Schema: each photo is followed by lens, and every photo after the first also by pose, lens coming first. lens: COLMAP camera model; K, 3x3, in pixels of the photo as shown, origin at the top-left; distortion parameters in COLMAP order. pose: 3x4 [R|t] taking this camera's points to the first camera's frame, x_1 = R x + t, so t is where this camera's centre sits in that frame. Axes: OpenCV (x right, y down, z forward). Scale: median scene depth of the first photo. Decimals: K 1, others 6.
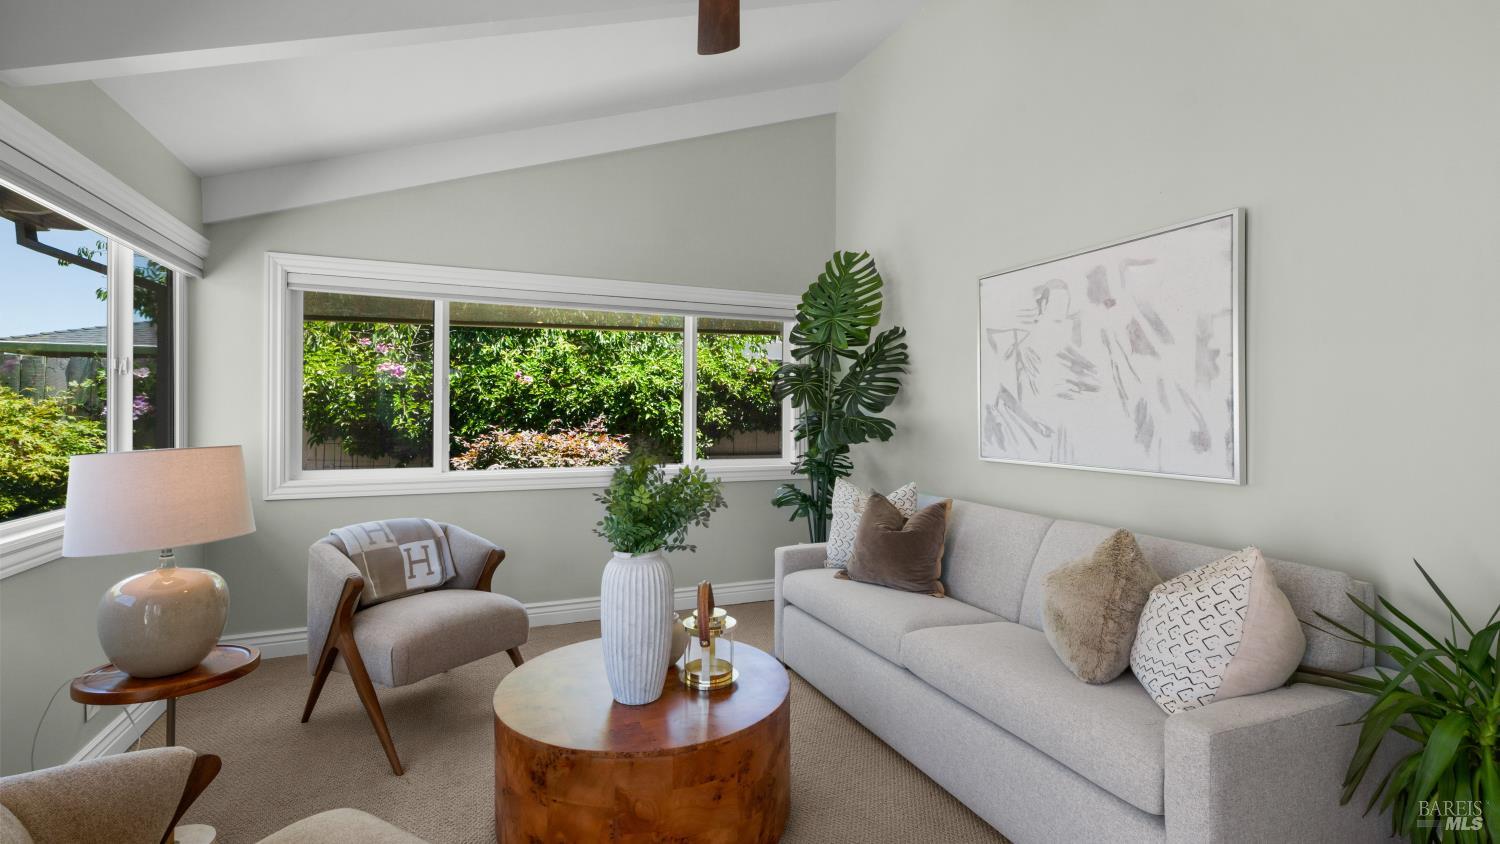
lens RADIAL K [[674.2, 0, 747.1], [0, 674.2, 412.6], [0, 0, 1]] dist [0.011082, -0.005865]
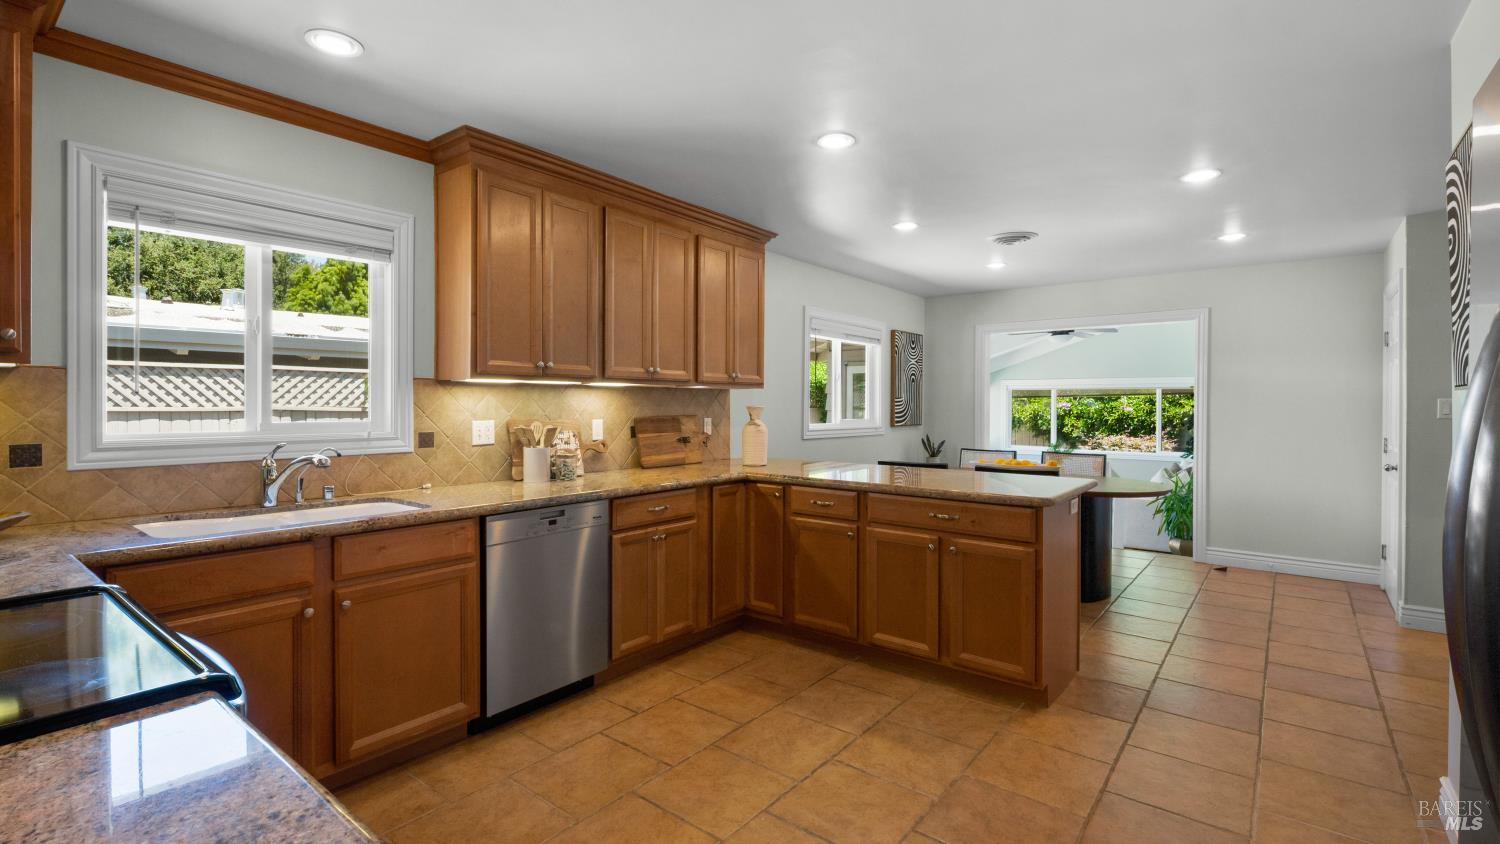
lens RADIAL K [[674.2, 0, 746.9], [0, 674.2, 411.8], [0, 0, 1]] dist [0.011082, -0.005865]
pose [[0.465372, 0.005971, -0.885095, 1.528563], [-0.002710, 0.999982, 0.005321, -0.083638], [0.885111, -0.000077, 0.465380, -1.534142]]
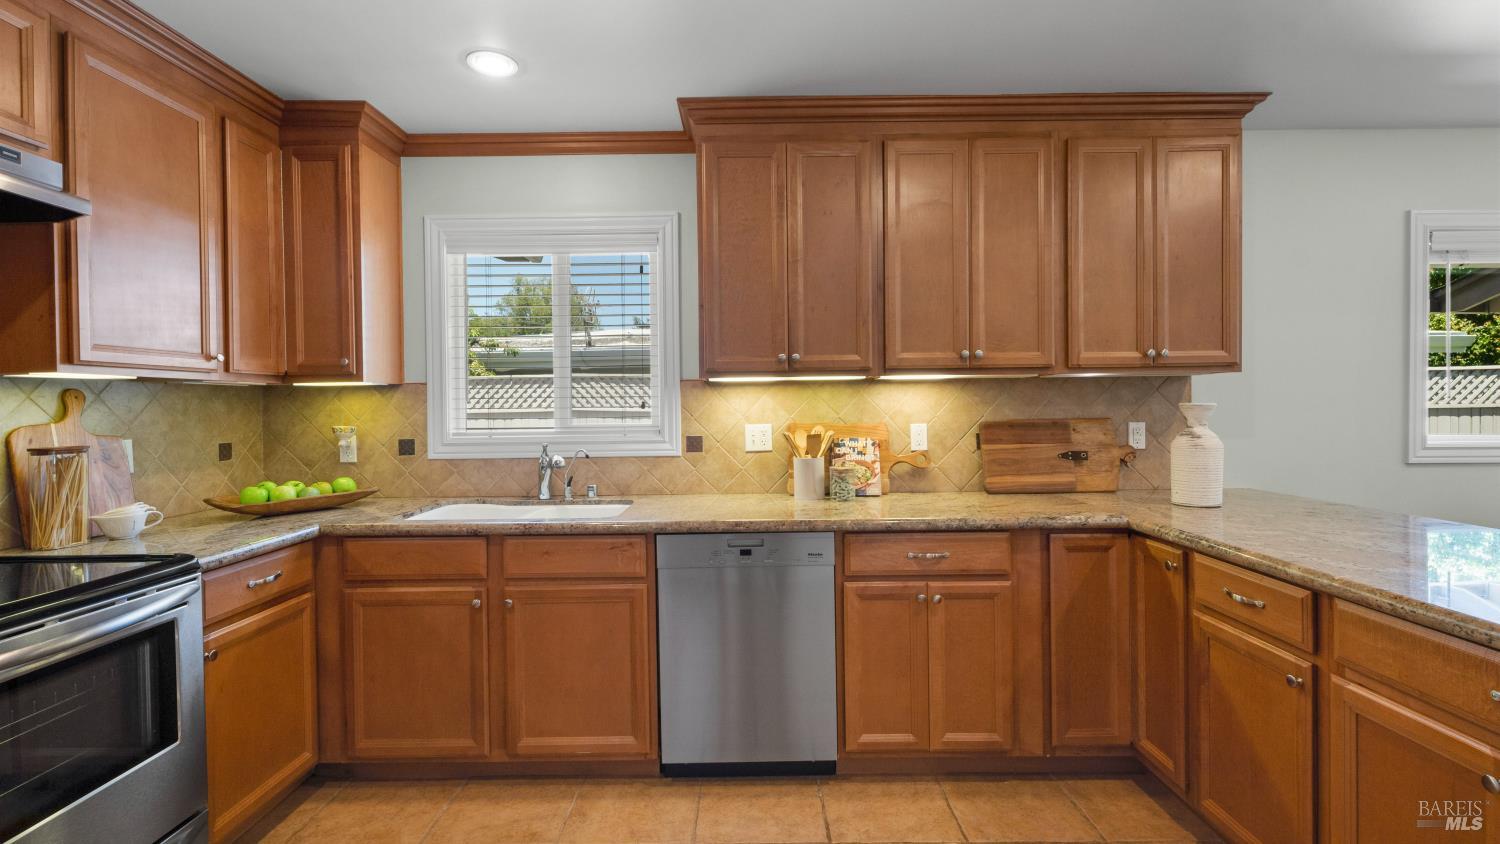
lens RADIAL K [[674.2, 0, 744.2], [0, 674.2, 412.0], [0, 0, 1]] dist [0.011082, -0.005865]
pose [[-0.406349, 0.009095, -0.913672, 1.325929], [0.006566, 0.999954, 0.007034, -0.086199], [0.913694, -0.003141, -0.406390, -1.150537]]
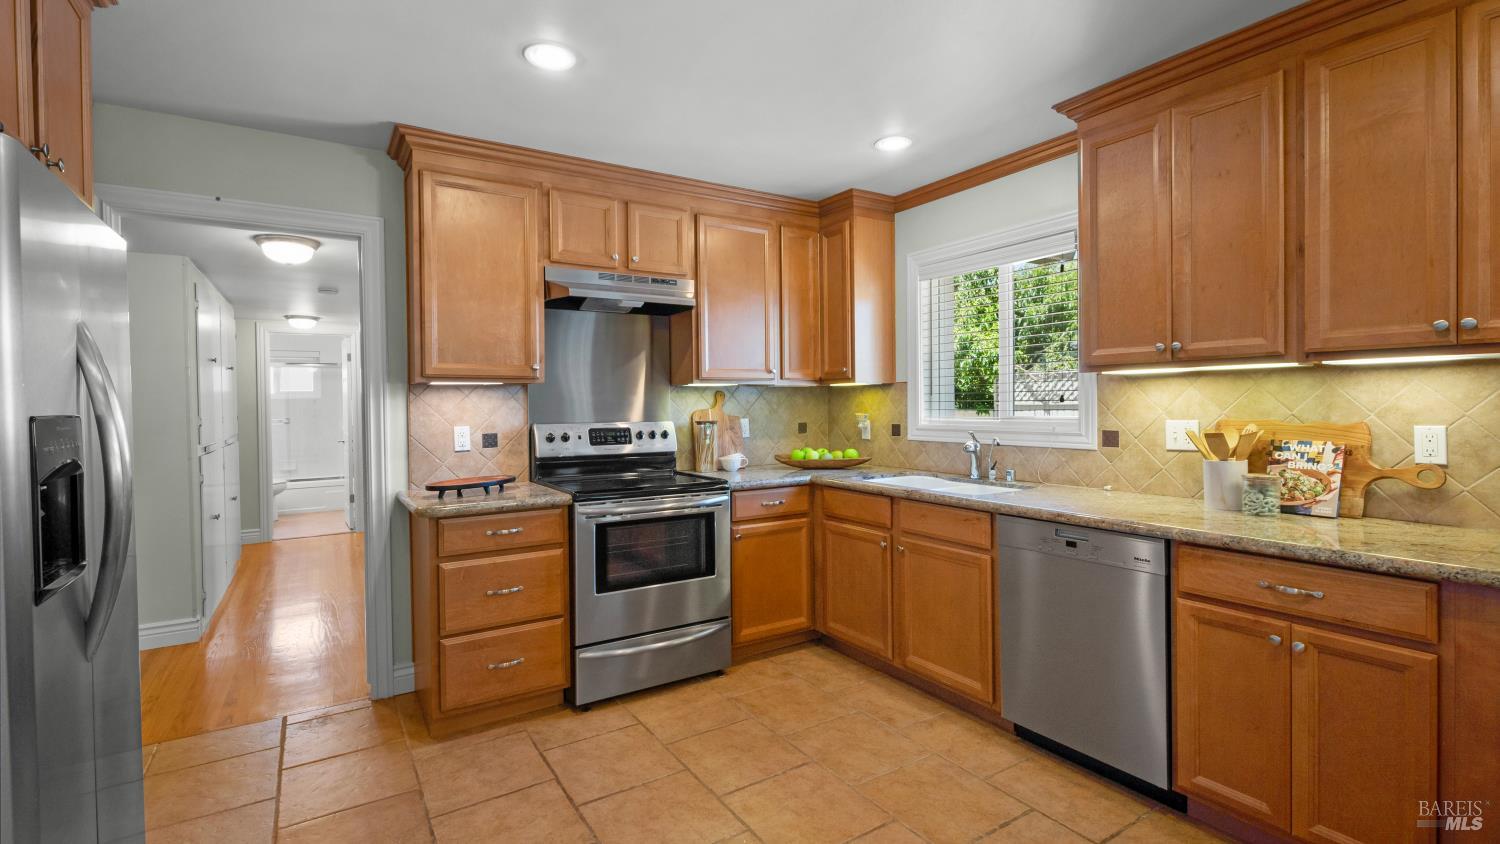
lens RADIAL K [[674.2, 0, 744.0], [0, 674.2, 412.5], [0, 0, 1]] dist [0.011082, -0.005865]
pose [[-0.988814, 0.007672, -0.148953, 1.169729], [0.005284, 0.999851, 0.016424, -0.088064], [0.149057, 0.015453, -0.988708, -0.845393]]
